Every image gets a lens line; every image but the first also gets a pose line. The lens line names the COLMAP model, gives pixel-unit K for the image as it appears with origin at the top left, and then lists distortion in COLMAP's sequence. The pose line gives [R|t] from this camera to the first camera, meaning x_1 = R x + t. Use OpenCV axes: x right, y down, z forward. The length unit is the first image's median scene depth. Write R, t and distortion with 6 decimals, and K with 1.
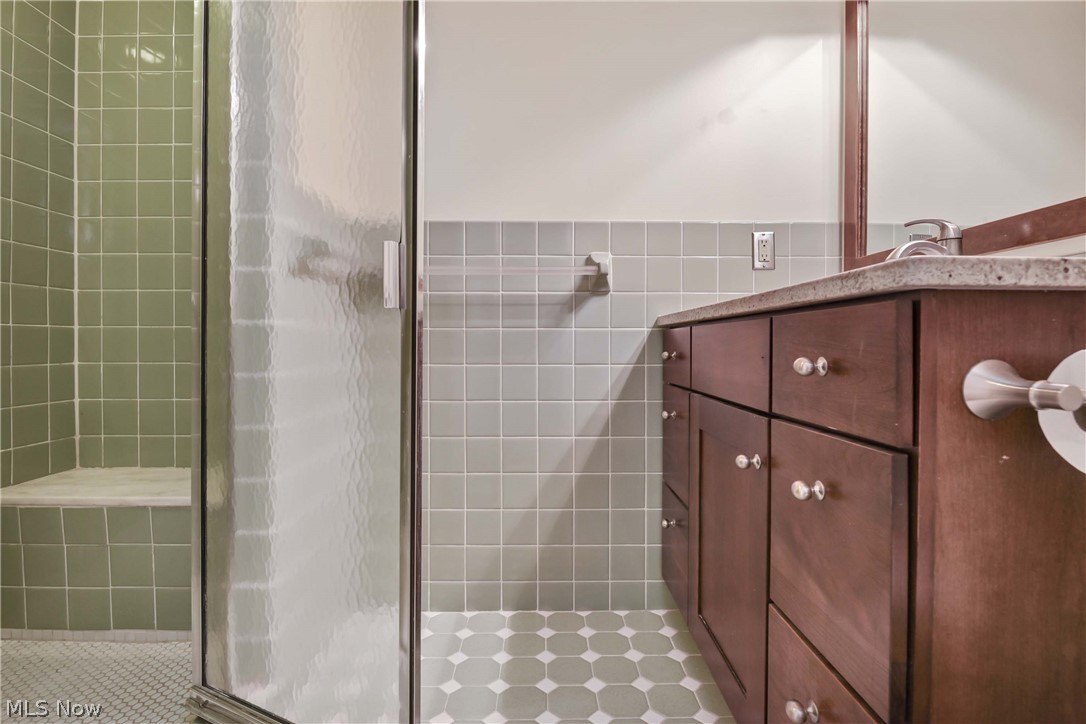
lens RADIAL K [[527.4, 0, 550.9], [0, 527.4, 341.6], [0, 0, 1]] dist [0.003362, -0.012029]
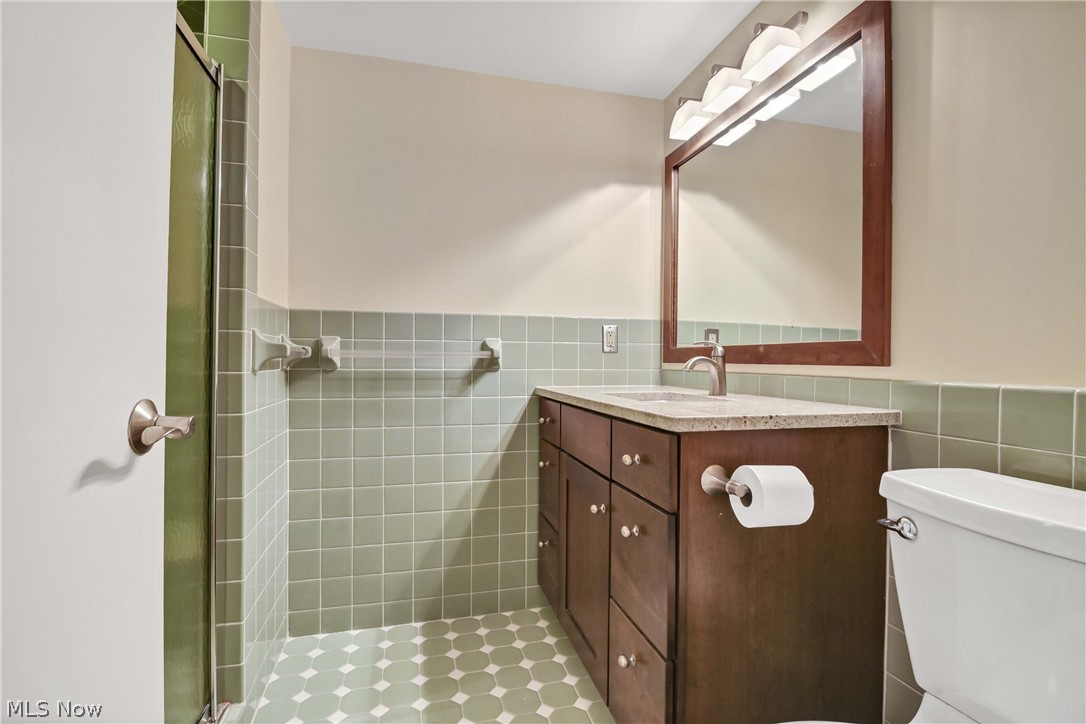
lens RADIAL K [[484.6, 0, 540.0], [0, 484.6, 359.5], [0, 0, 1]] dist [0.000773, -0.011427]
pose [[0.973344, 0.004227, 0.229309, -0.072346], [-0.002624, 0.999970, -0.007295, -0.117447], [-0.229333, 0.006499, 0.973326, -0.210203]]
